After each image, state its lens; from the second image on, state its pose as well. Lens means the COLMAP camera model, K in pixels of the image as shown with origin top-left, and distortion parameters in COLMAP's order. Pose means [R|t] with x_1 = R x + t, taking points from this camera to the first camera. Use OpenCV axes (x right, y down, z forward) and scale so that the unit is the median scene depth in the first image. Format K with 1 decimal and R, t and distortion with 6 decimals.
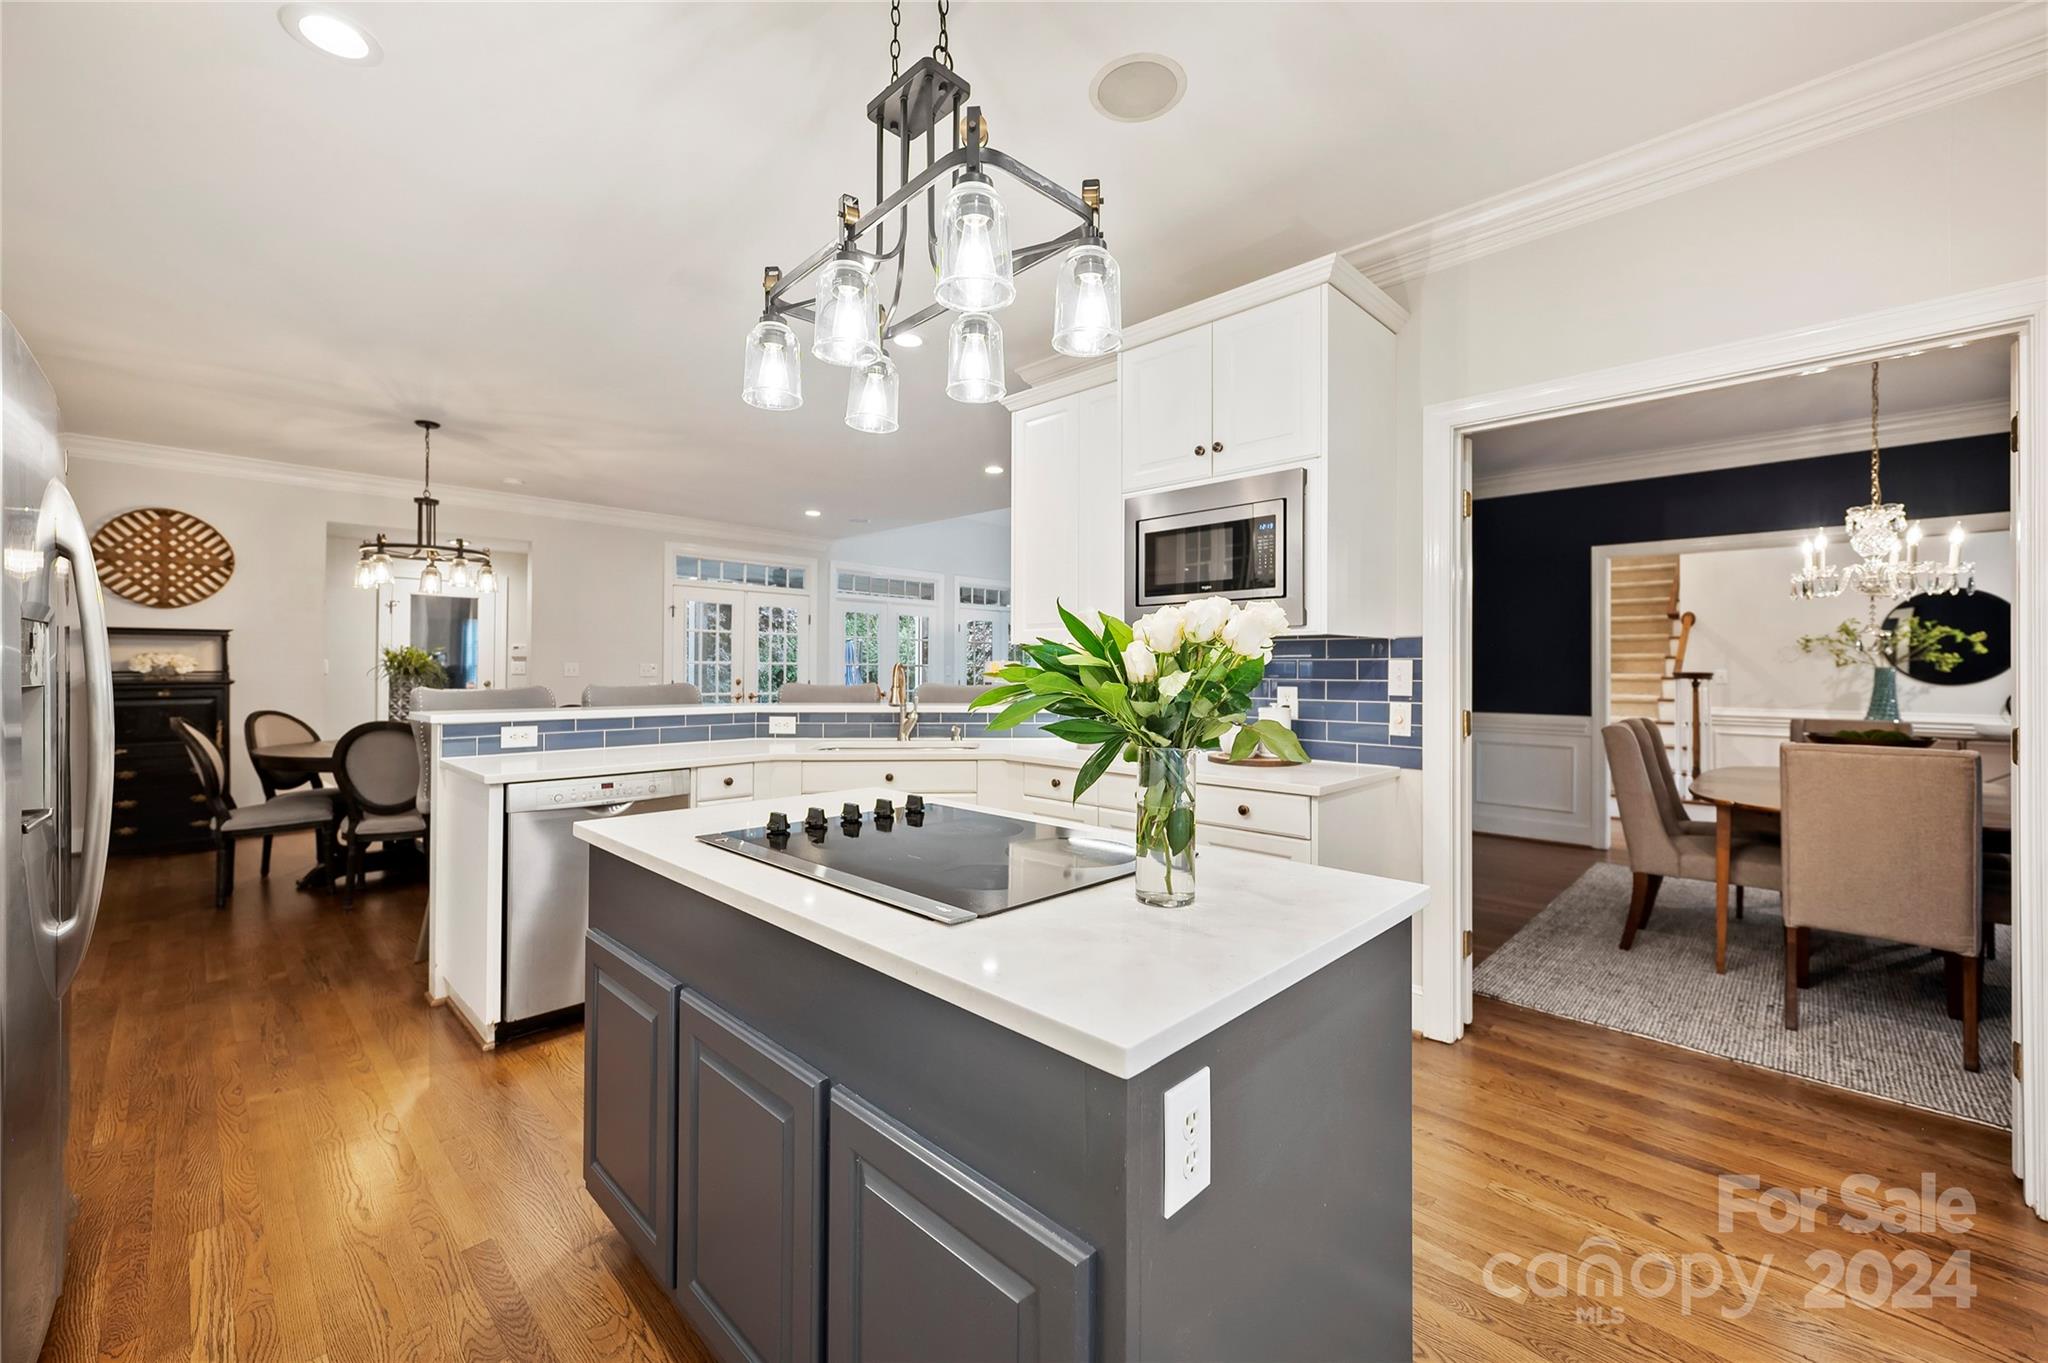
lens RADIAL K [[820.9, 0, 1024.0], [0, 820.9, 681.5], [0, 0, 1]] dist [0.000228, -0.000007]
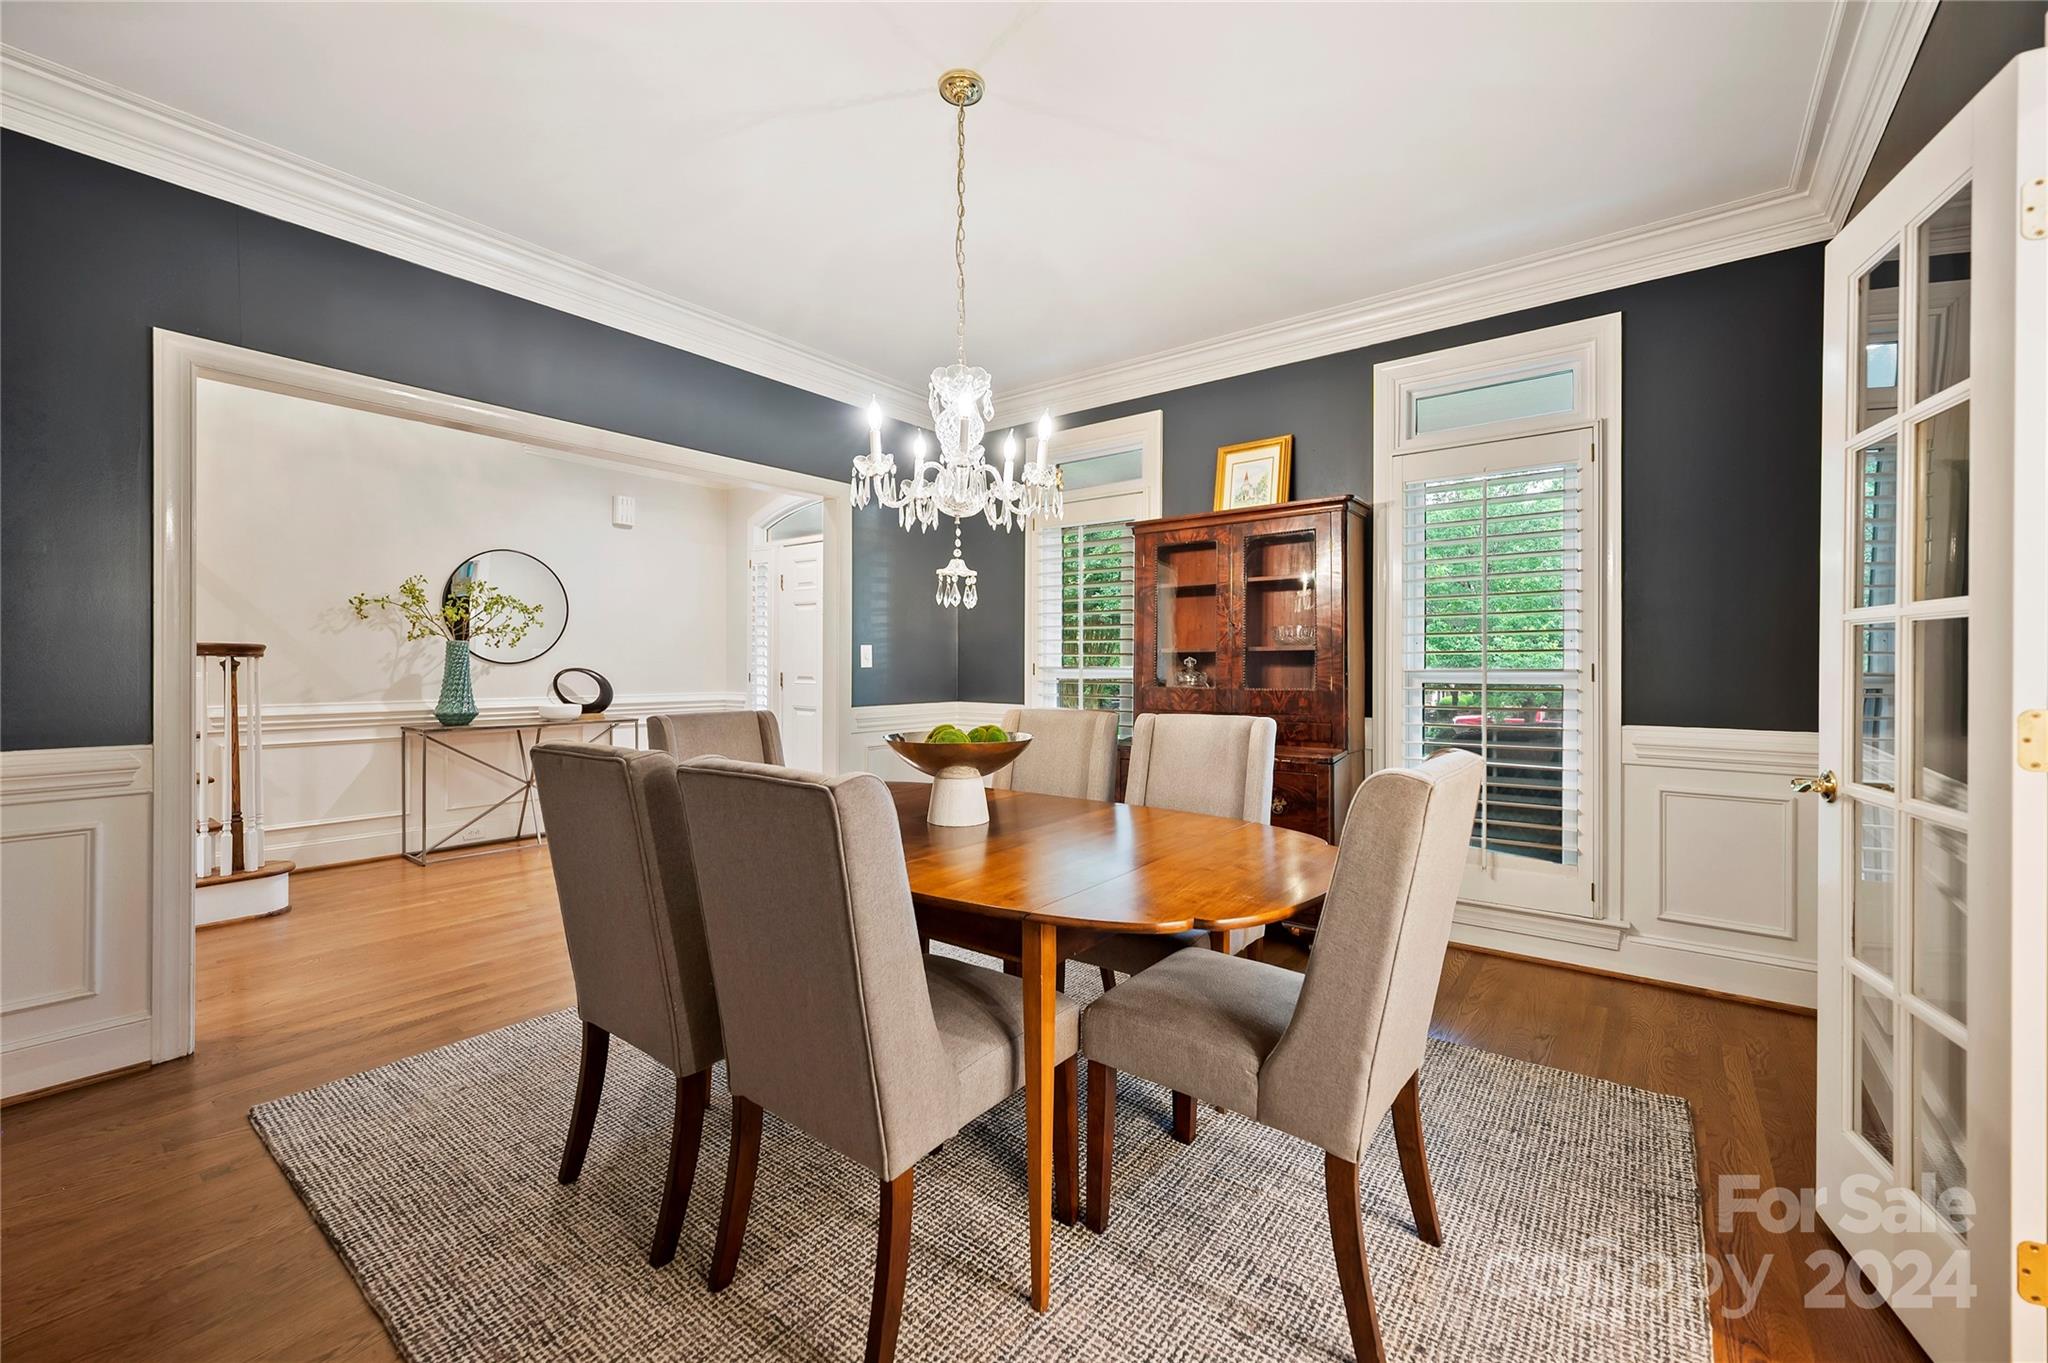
lens RADIAL K [[820.9, 0, 1024.0], [0, 820.9, 681.5], [0, 0, 1]] dist [0.000228, -0.000007]
pose [[-0.119101, -0.028408, 0.992476, 0.205134], [0.004805, 0.999562, 0.029187, 0.000390], [-0.992871, 0.008245, -0.118913, 0.536706]]
